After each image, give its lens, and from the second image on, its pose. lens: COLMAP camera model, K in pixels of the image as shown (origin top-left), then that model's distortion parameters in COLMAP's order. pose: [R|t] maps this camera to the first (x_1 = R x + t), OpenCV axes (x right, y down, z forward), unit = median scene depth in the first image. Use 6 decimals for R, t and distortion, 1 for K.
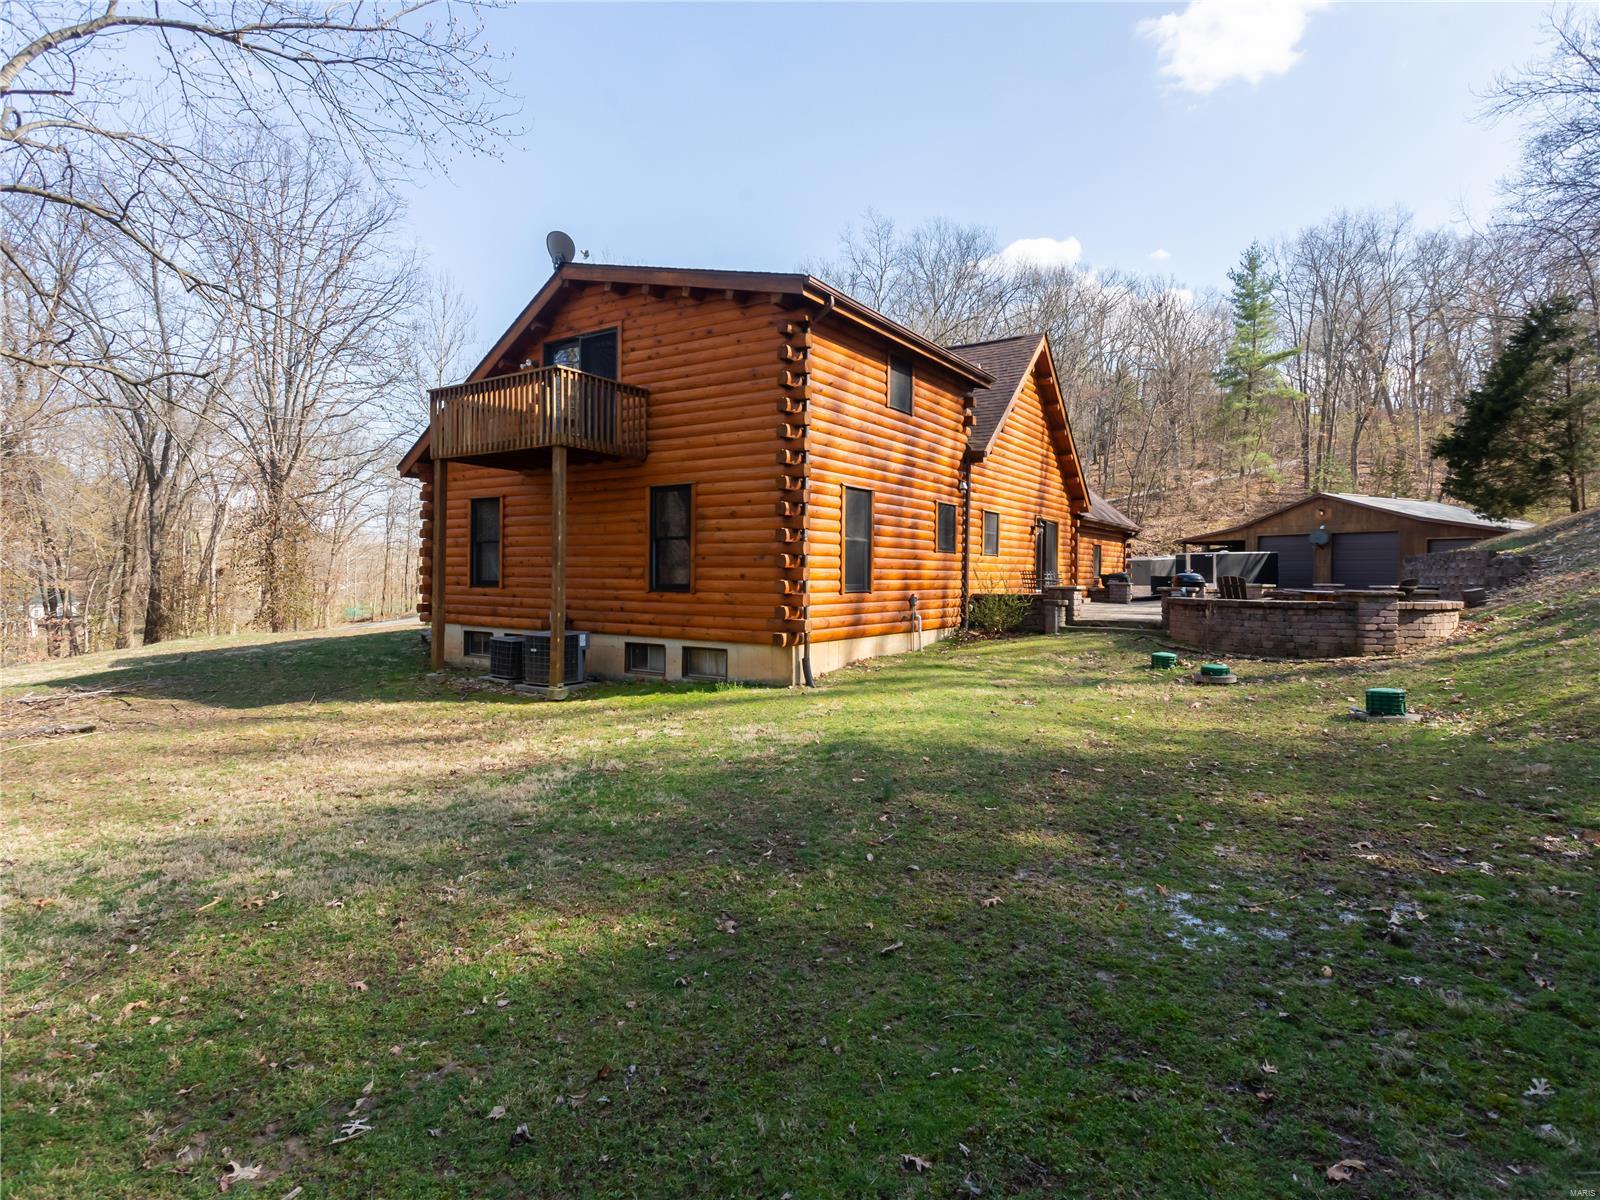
lens RADIAL K [[842.8, 0, 791.9], [0, 842.8, 586.2], [0, 0, 1]] dist [-0.003483, 0.001950]
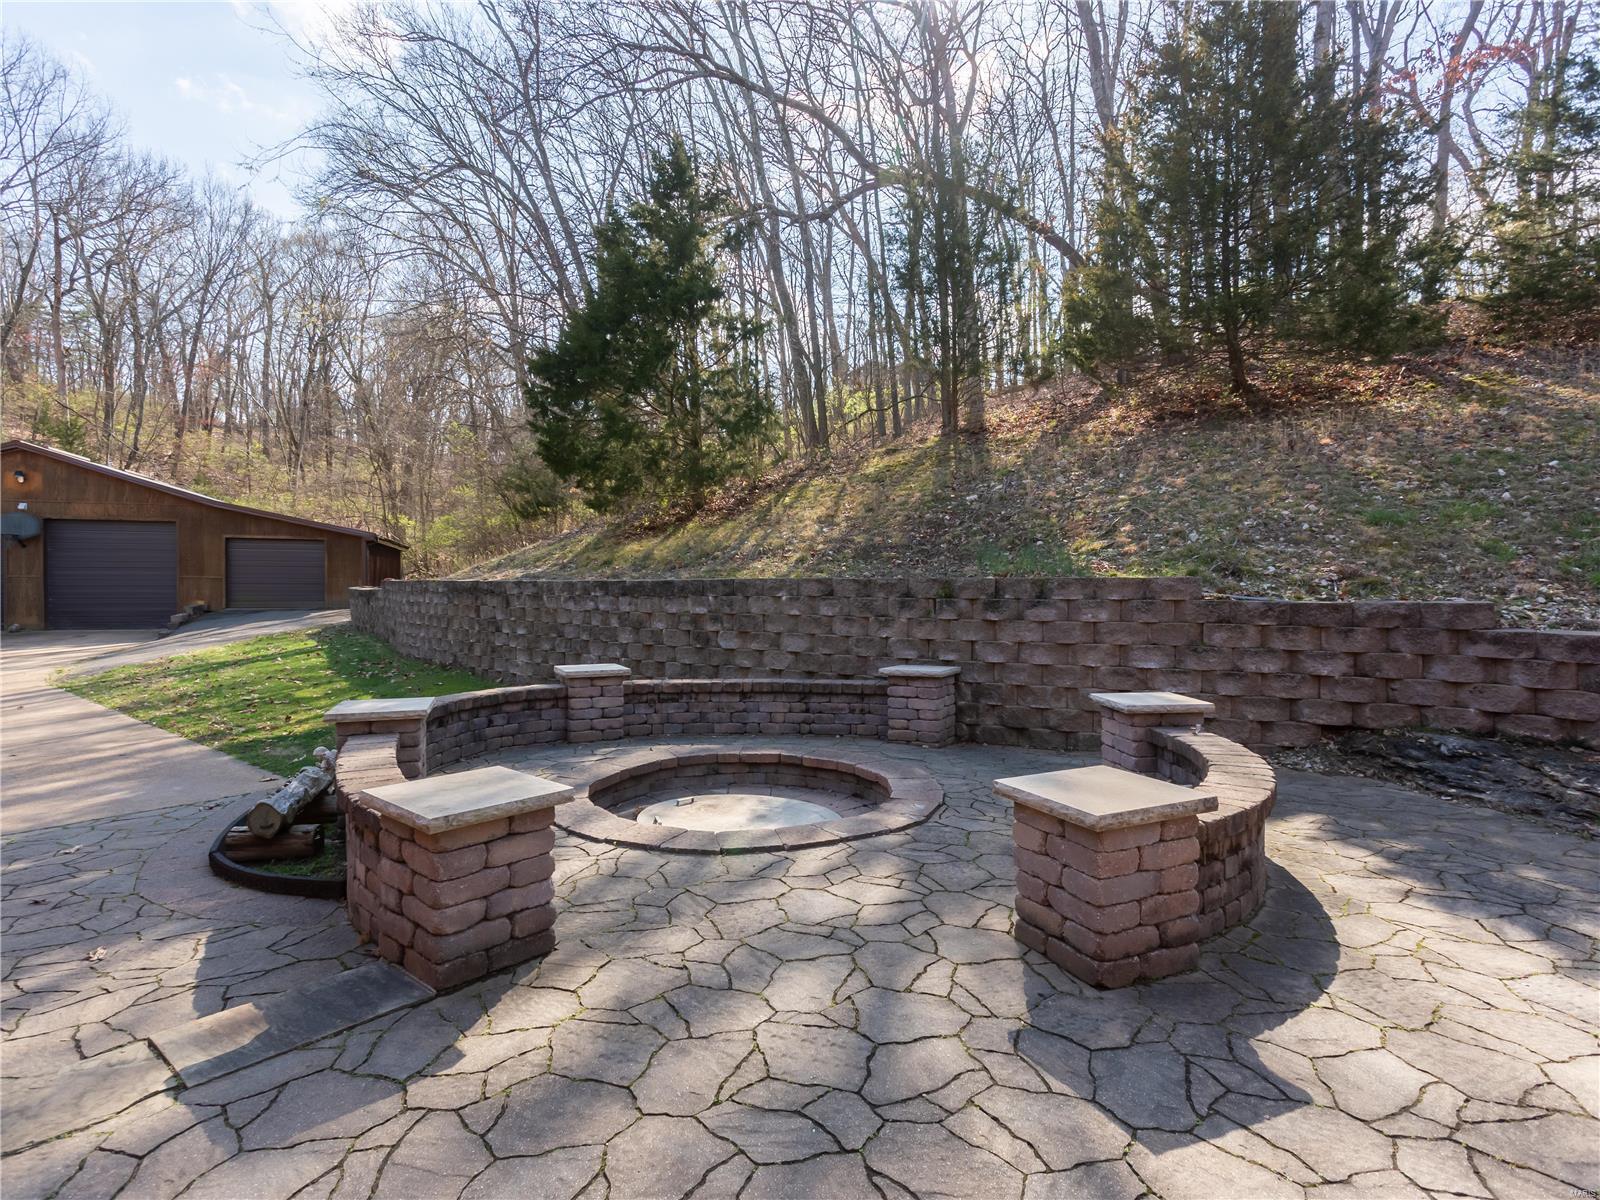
lens RADIAL K [[842.8, 0, 791.9], [0, 842.8, 586.2], [0, 0, 1]] dist [-0.003483, 0.001950]
pose [[0.135576, -0.015408, 0.990647, 0.141945], [0.016427, 0.999777, 0.013302, -0.015670], [-0.990631, 0.014470, 0.135799, 0.379380]]
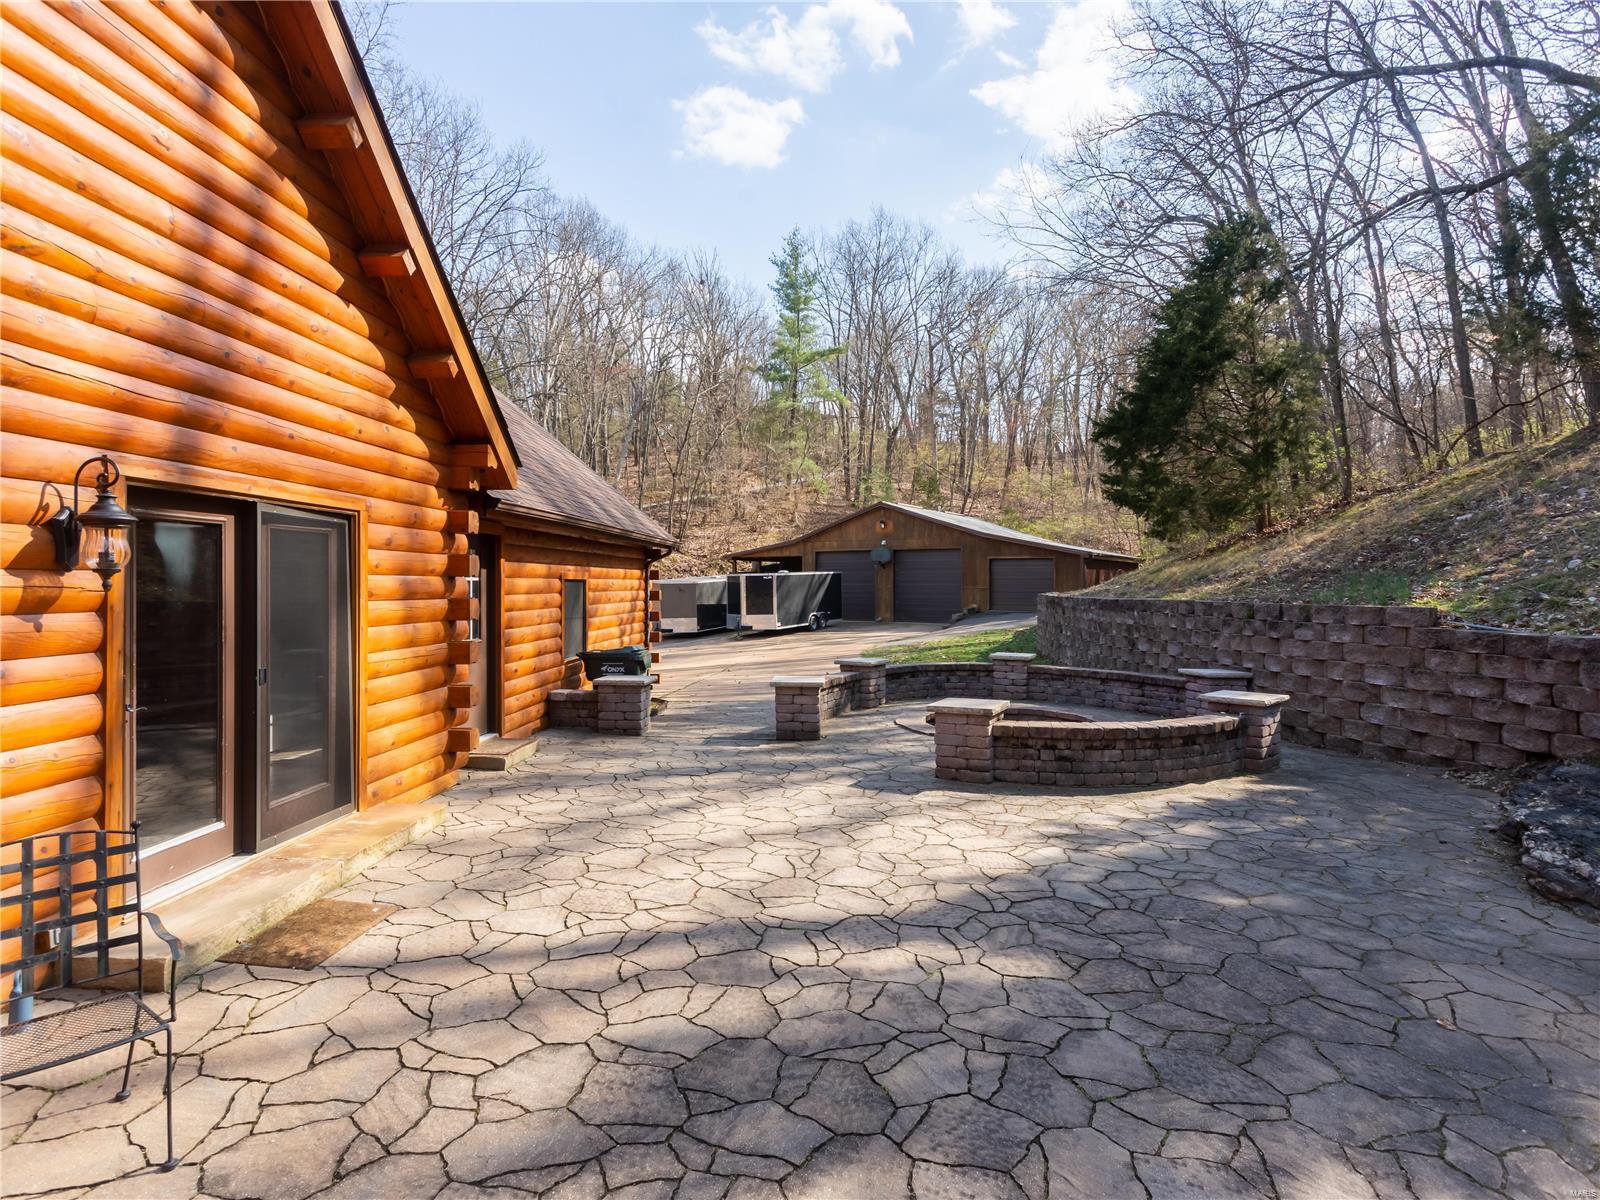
lens RADIAL K [[842.8, 0, 791.9], [0, 842.8, 586.2], [0, 0, 1]] dist [-0.003483, 0.001950]
pose [[0.869977, -0.009751, 0.492996, 0.112901], [0.015039, 0.999864, -0.006762, -0.018536], [-0.492863, 0.013296, 0.870005, 0.264538]]
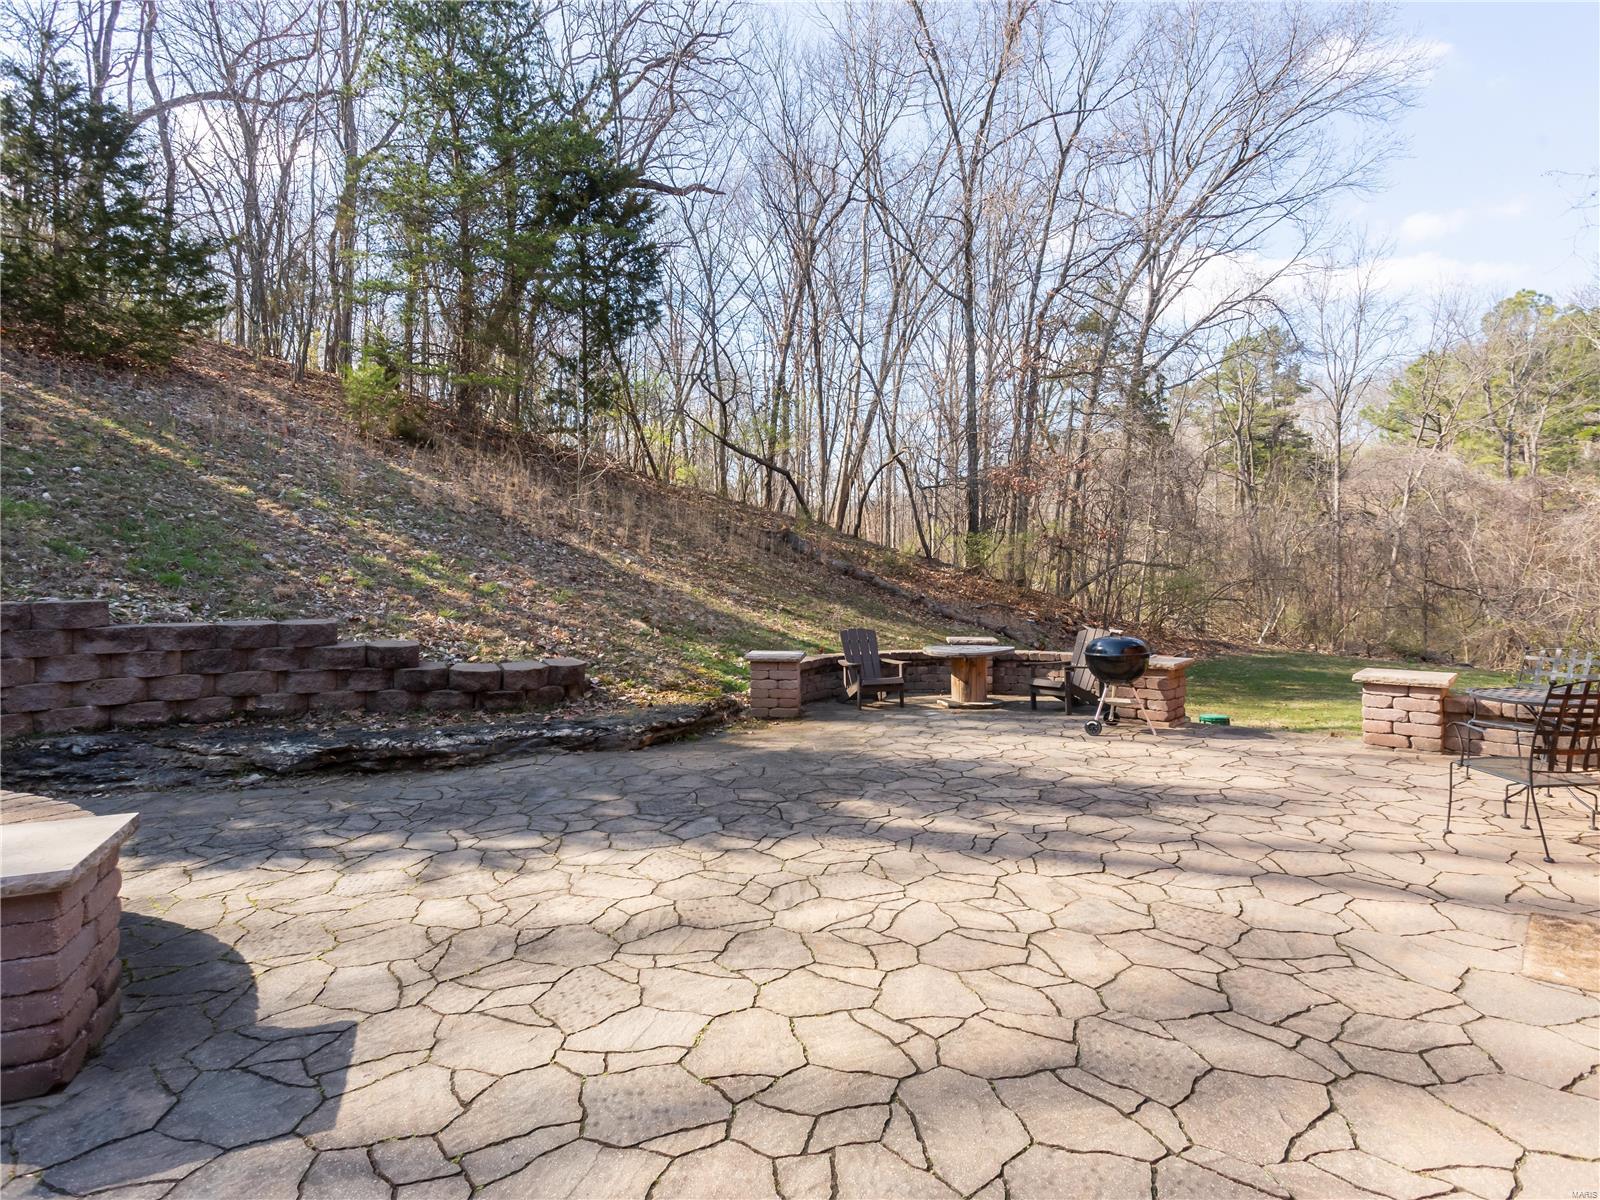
lens RADIAL K [[842.8, 0, 791.9], [0, 842.8, 586.2], [0, 0, 1]] dist [-0.003483, 0.001950]
pose [[-0.989919, -0.004103, 0.141575, 0.154479], [-0.000297, 0.999638, 0.026895, -0.015645], [-0.141634, 0.026582, -0.989562, 0.403387]]
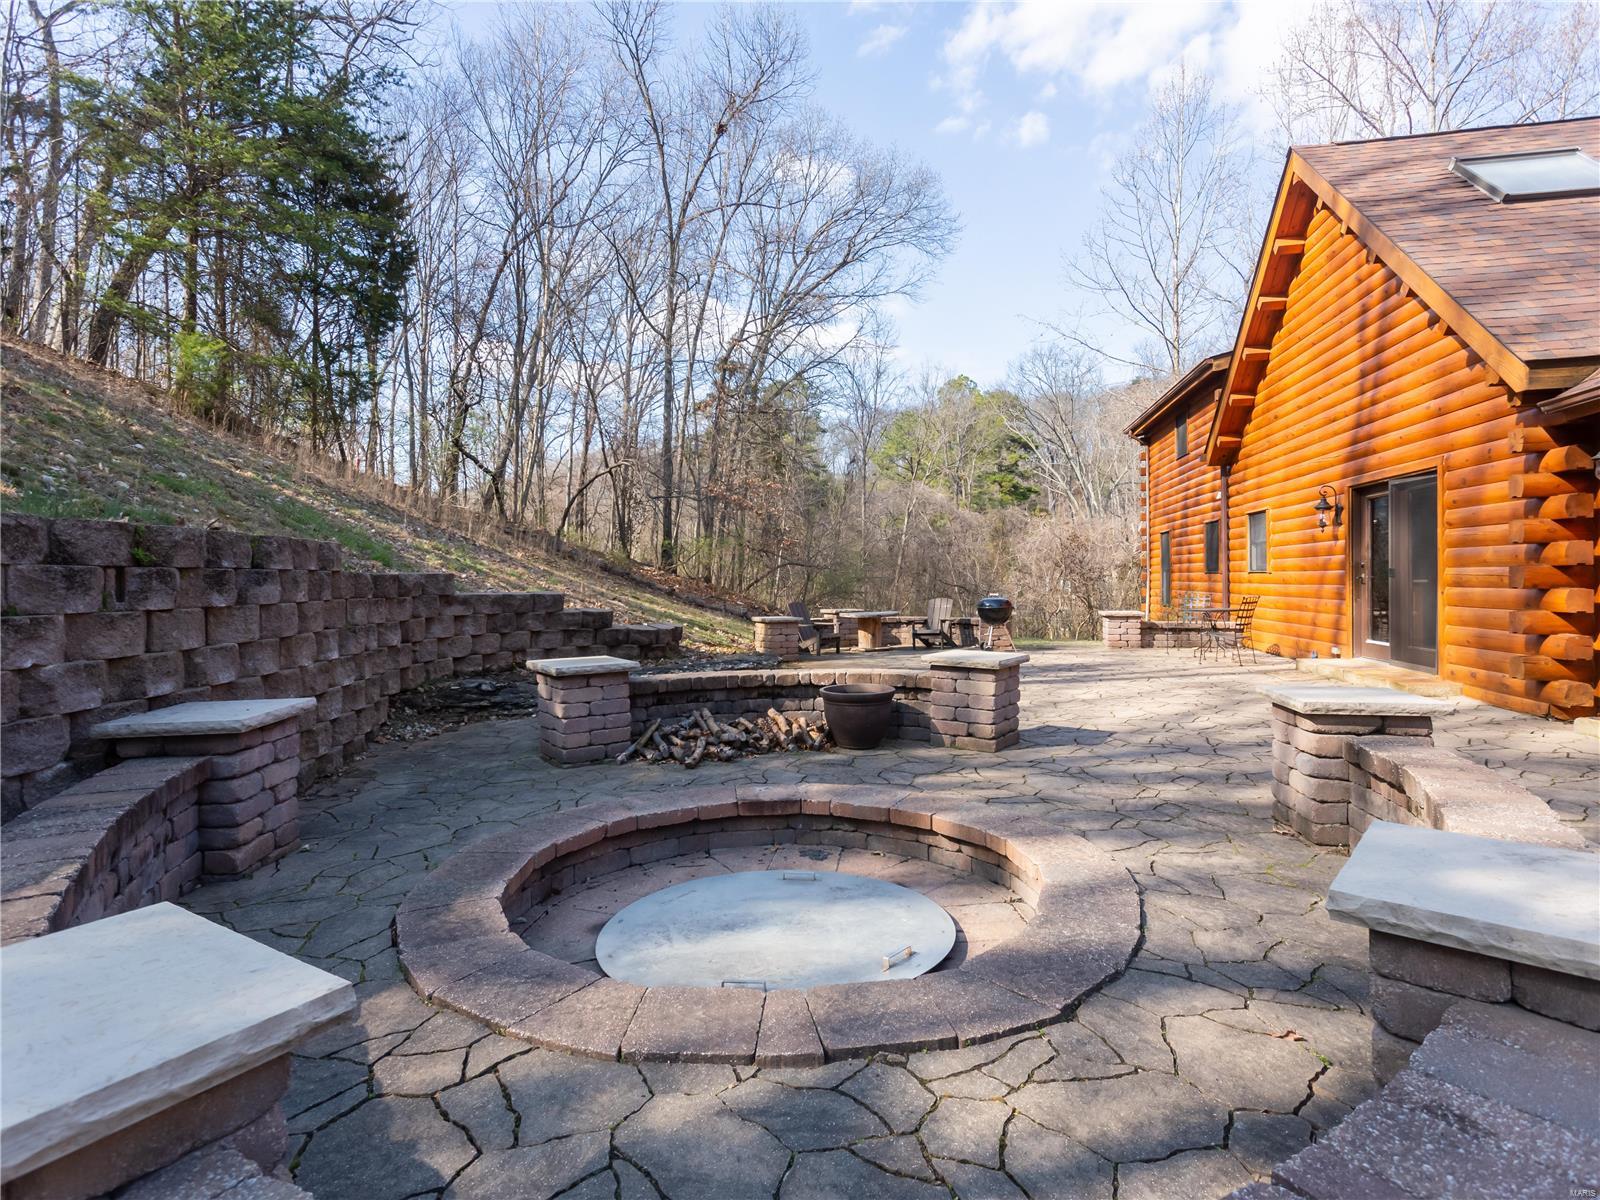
lens RADIAL K [[842.8, 0, 791.9], [0, 842.8, 586.2], [0, 0, 1]] dist [-0.003483, 0.001950]
pose [[-0.913352, 0.001587, -0.407168, 0.267013], [-0.006099, 0.999827, 0.017580, -0.011222], [0.407125, 0.018540, -0.913184, 0.454765]]
